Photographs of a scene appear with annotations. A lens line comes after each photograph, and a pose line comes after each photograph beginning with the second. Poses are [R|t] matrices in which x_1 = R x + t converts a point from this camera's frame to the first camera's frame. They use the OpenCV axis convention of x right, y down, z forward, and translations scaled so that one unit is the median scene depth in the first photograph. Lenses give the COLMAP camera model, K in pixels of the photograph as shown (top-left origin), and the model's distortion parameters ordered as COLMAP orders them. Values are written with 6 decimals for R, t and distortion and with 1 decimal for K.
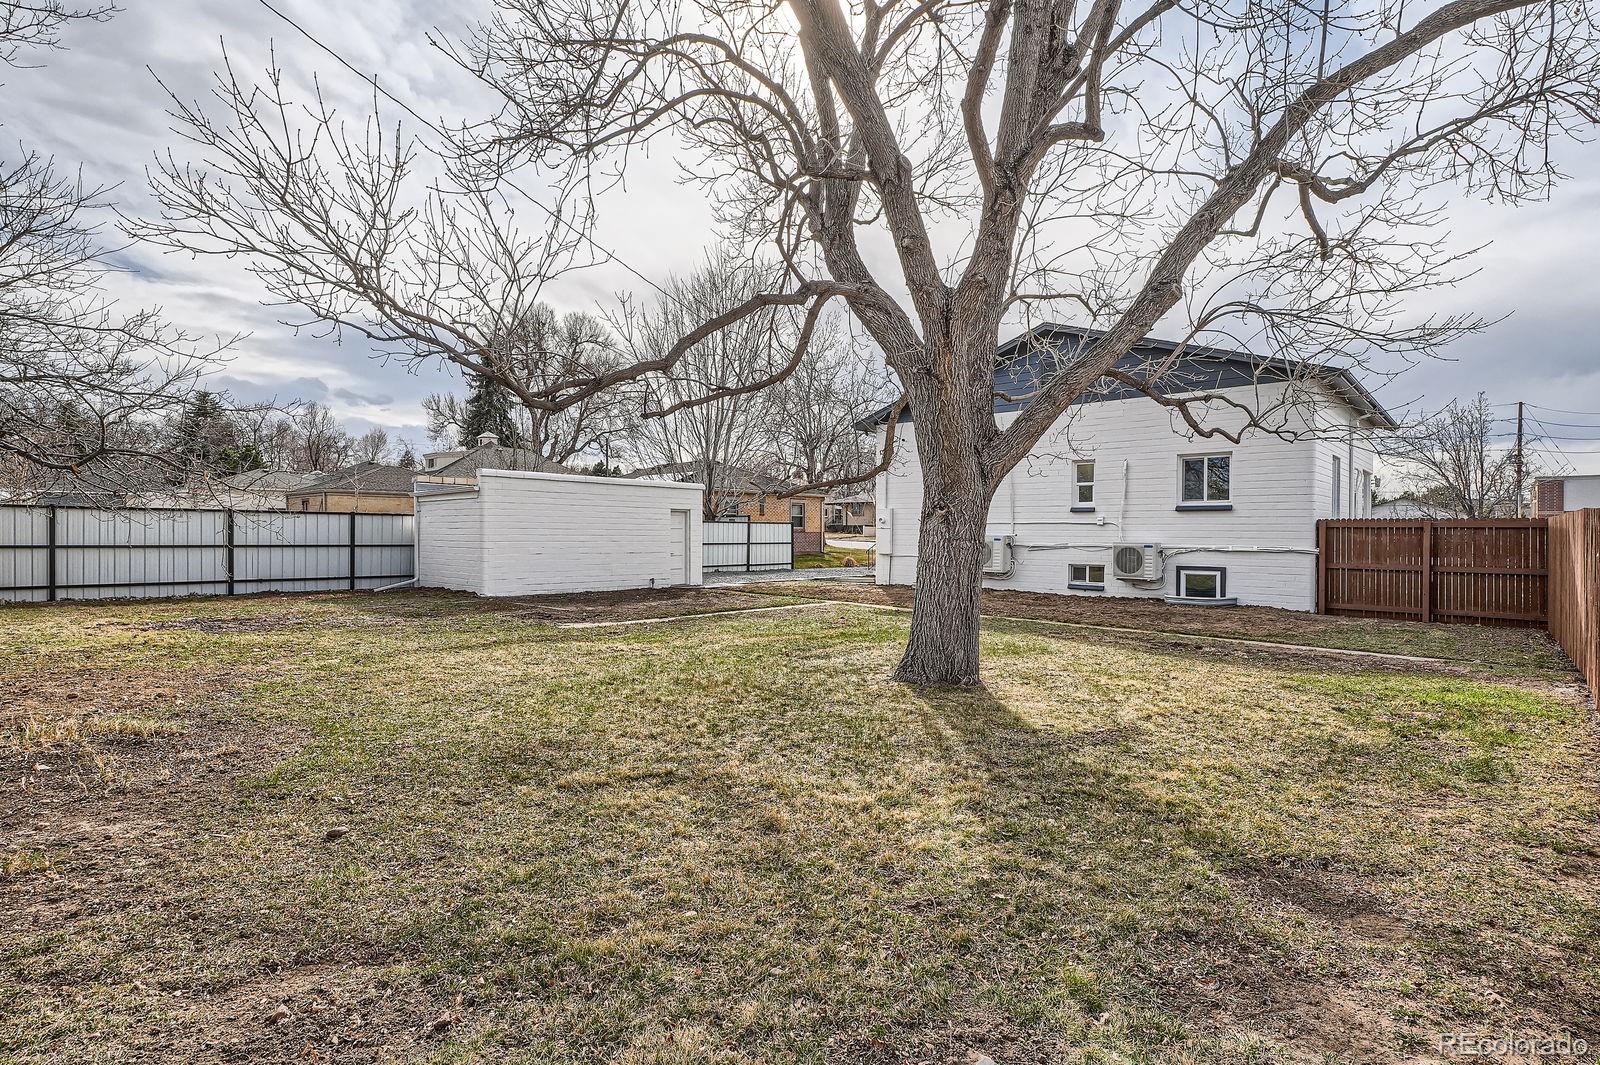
lens RADIAL K [[779.5, 0, 800.0], [0, 779.5, 532.5], [0, 0, 1]] dist [0.002422, 0.000535]
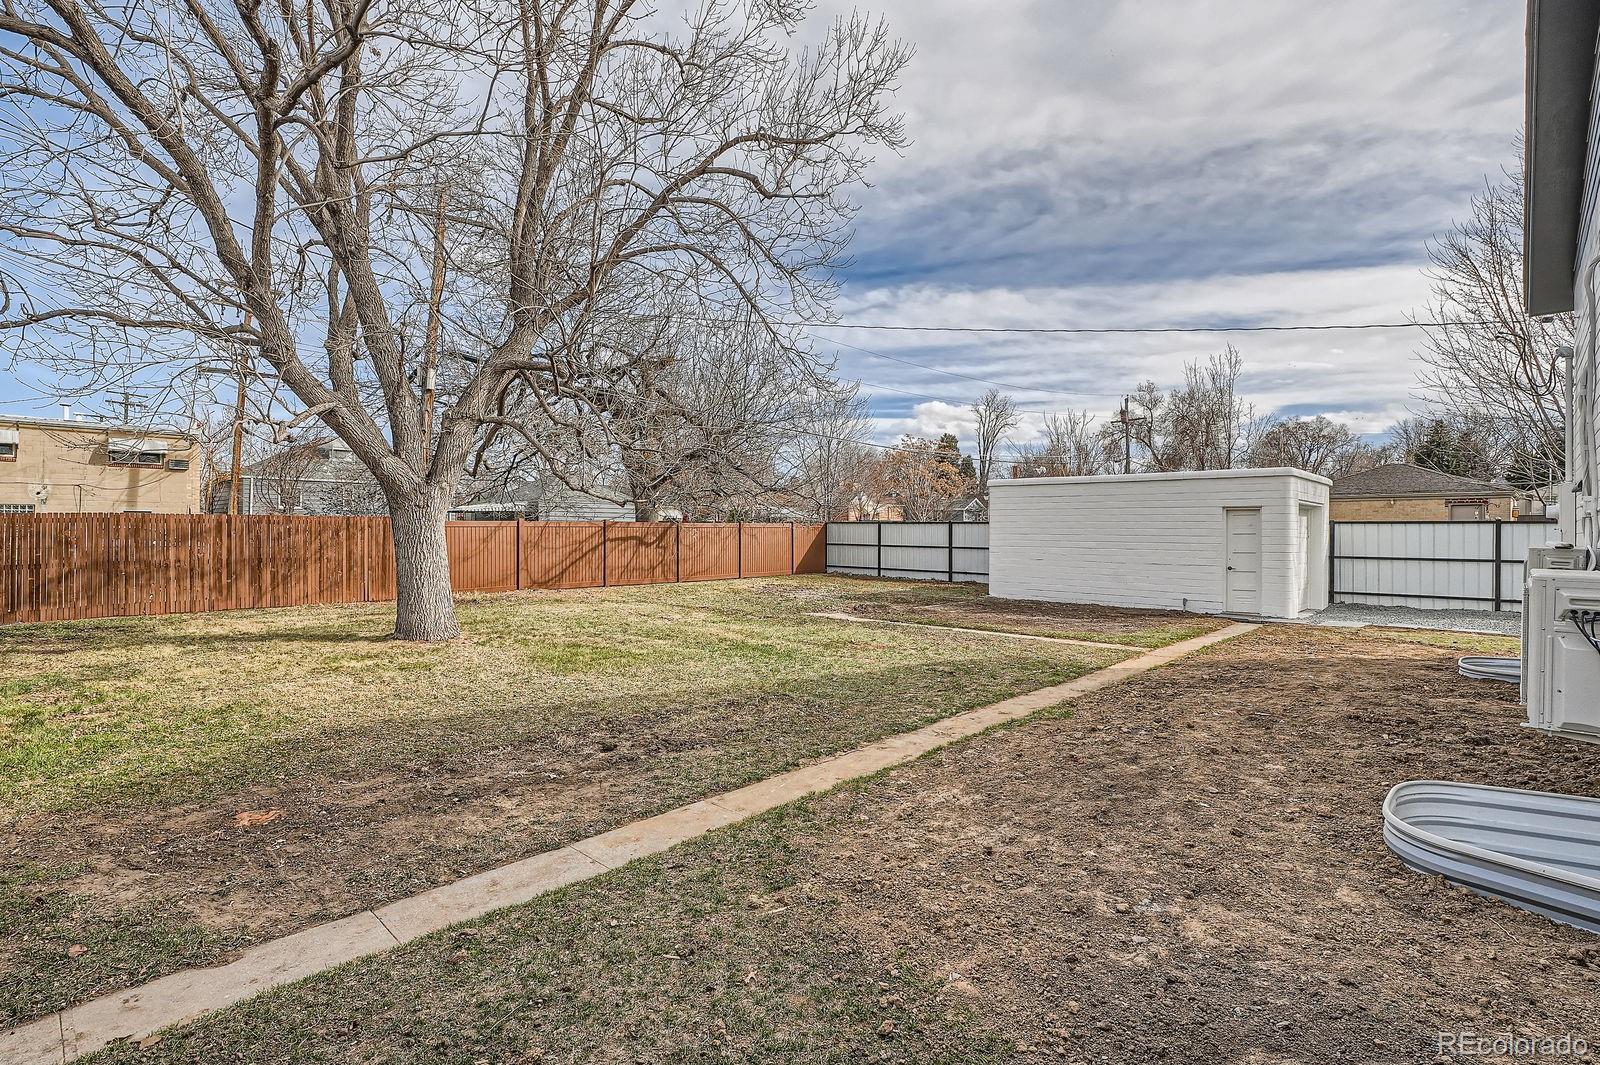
lens RADIAL K [[779.5, 0, 800.0], [0, 779.5, 532.5], [0, 0, 1]] dist [0.002422, 0.000535]
pose [[-0.019053, -0.009224, -0.999776, 1.075469], [-0.012219, 0.999885, -0.008992, 0.009597], [0.999744, 0.012045, -0.019163, 1.143104]]
